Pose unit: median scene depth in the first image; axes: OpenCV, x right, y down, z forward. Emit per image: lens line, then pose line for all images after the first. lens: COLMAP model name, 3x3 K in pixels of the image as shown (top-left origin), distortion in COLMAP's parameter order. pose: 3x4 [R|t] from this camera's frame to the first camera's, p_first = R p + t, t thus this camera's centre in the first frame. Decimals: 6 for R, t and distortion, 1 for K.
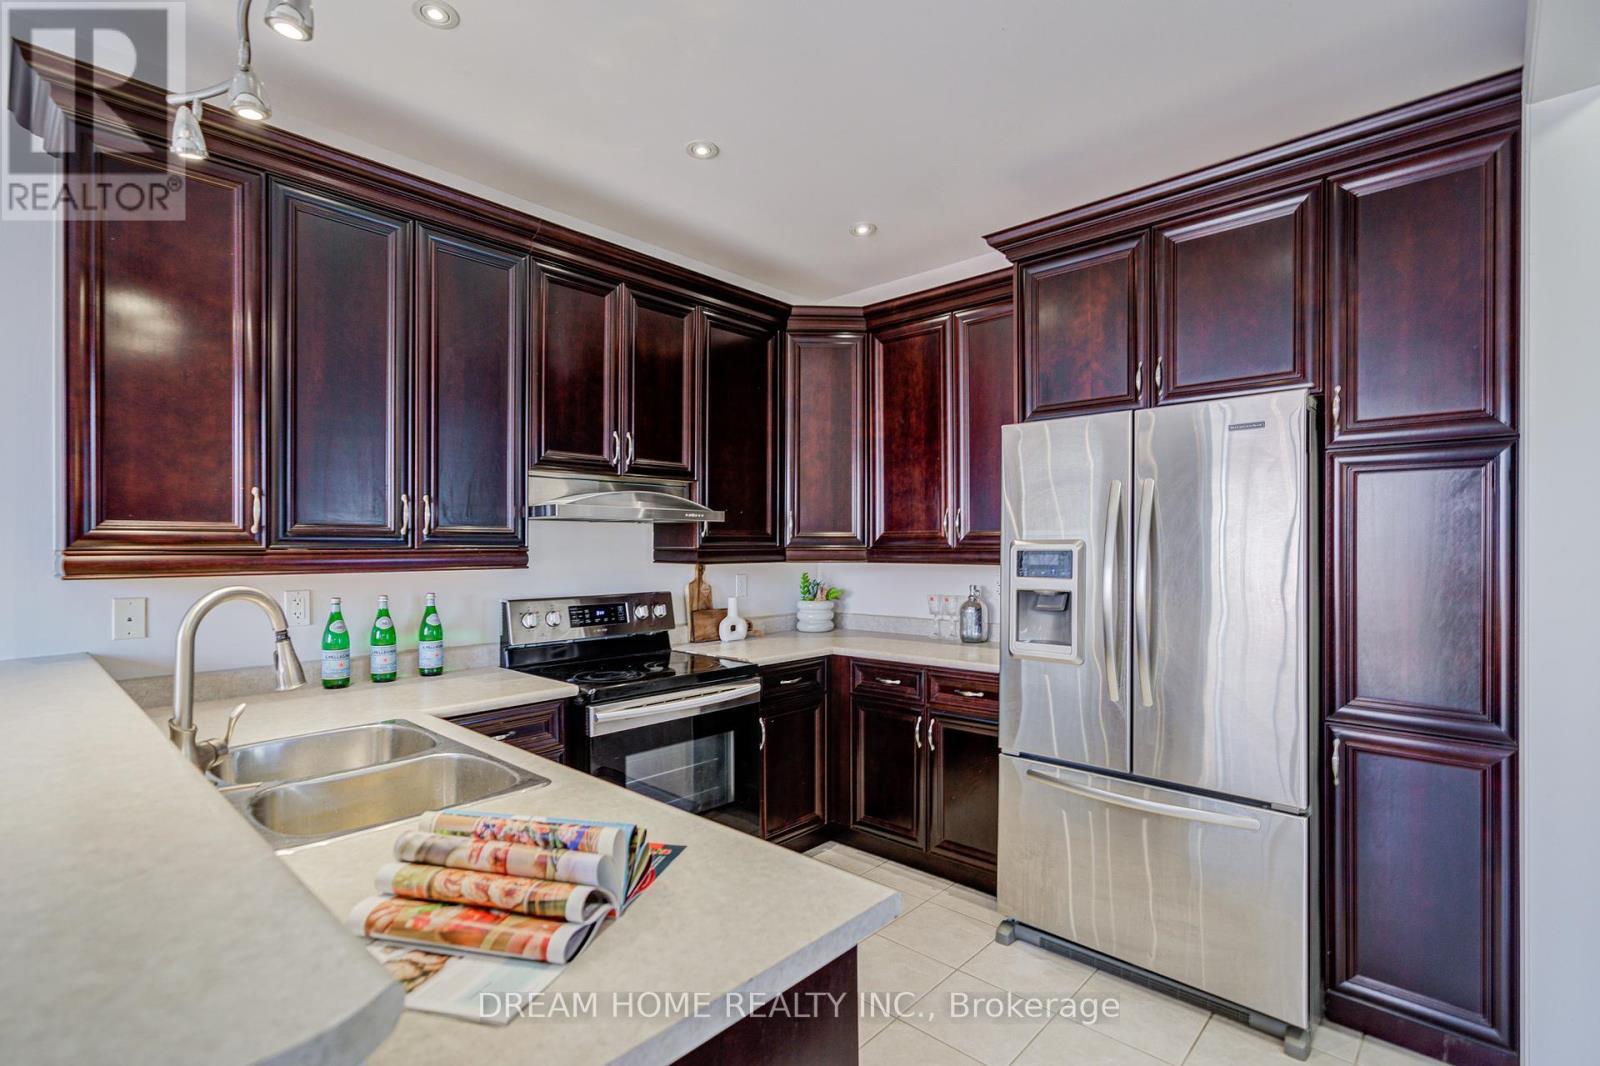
lens RADIAL K [[740.7, 0, 800.0], [0, 740.7, 533.0], [0, 0, 1]] dist [0.000474, 0.000233]
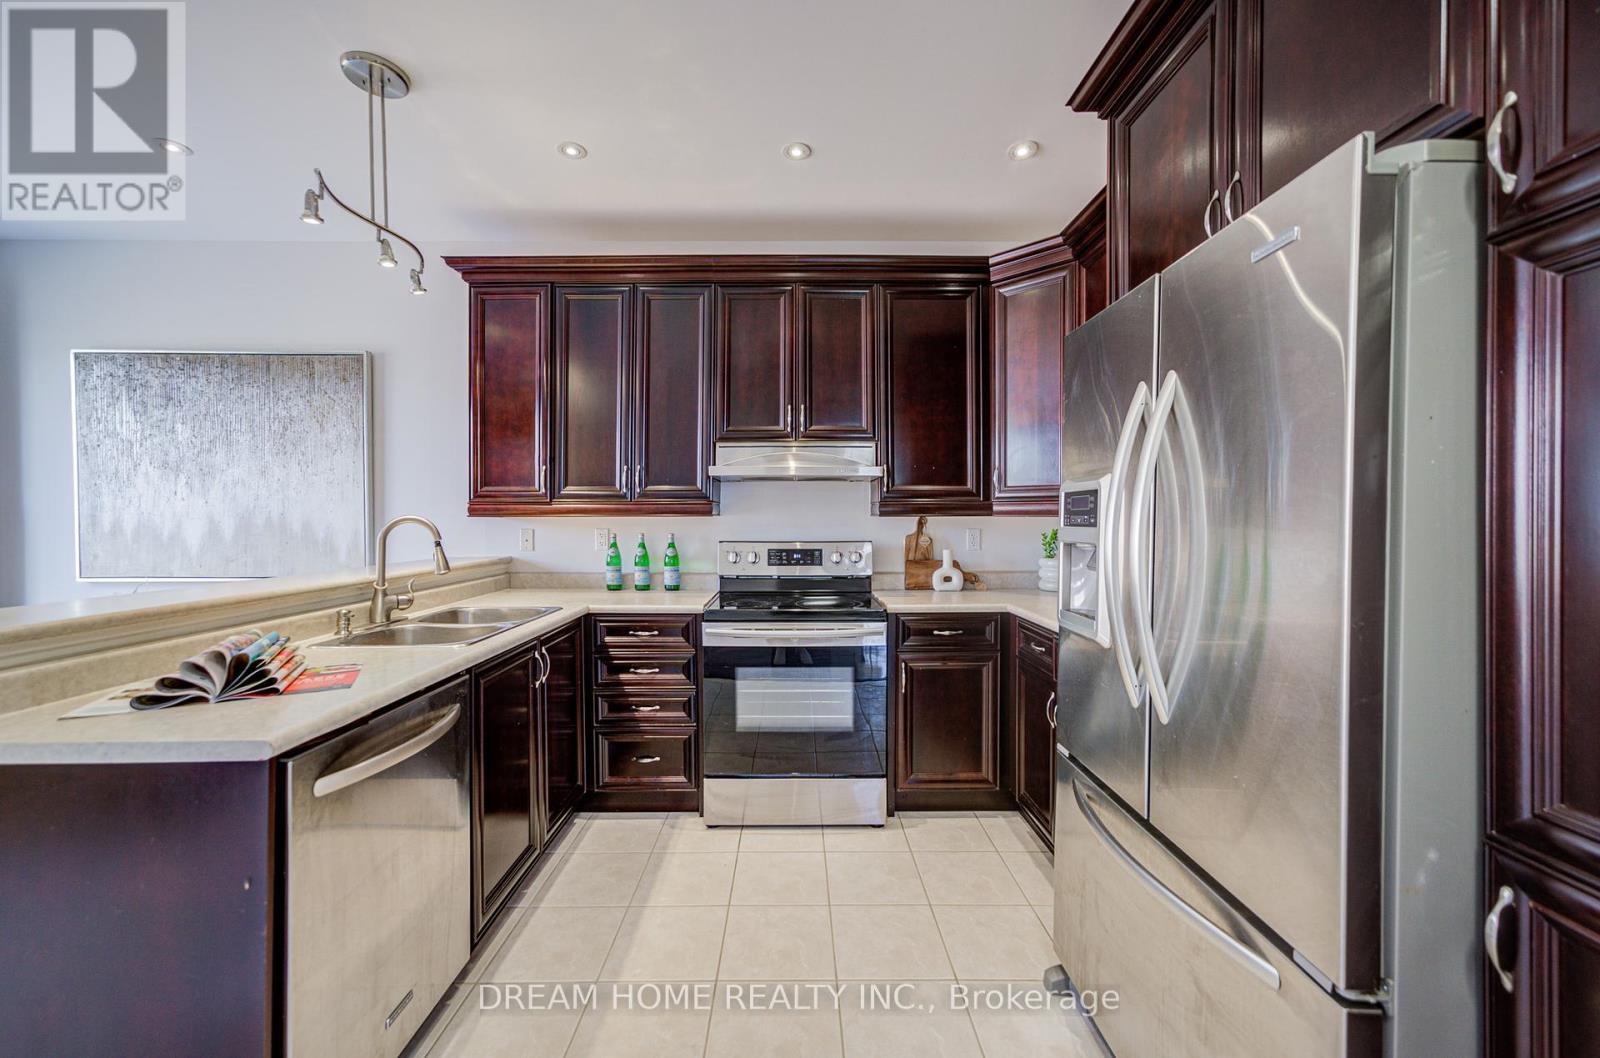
lens RADIAL K [[616.3, 0, 804.4], [0, 616.3, 504.4], [0, 0, 1]] dist [0.001091, 0.000097]
pose [[0.689873, -0.019209, -0.723676, 0.487782], [0.014832, 0.999813, -0.012399, 0.036773], [0.723779, -0.002179, 0.690029, 0.303118]]
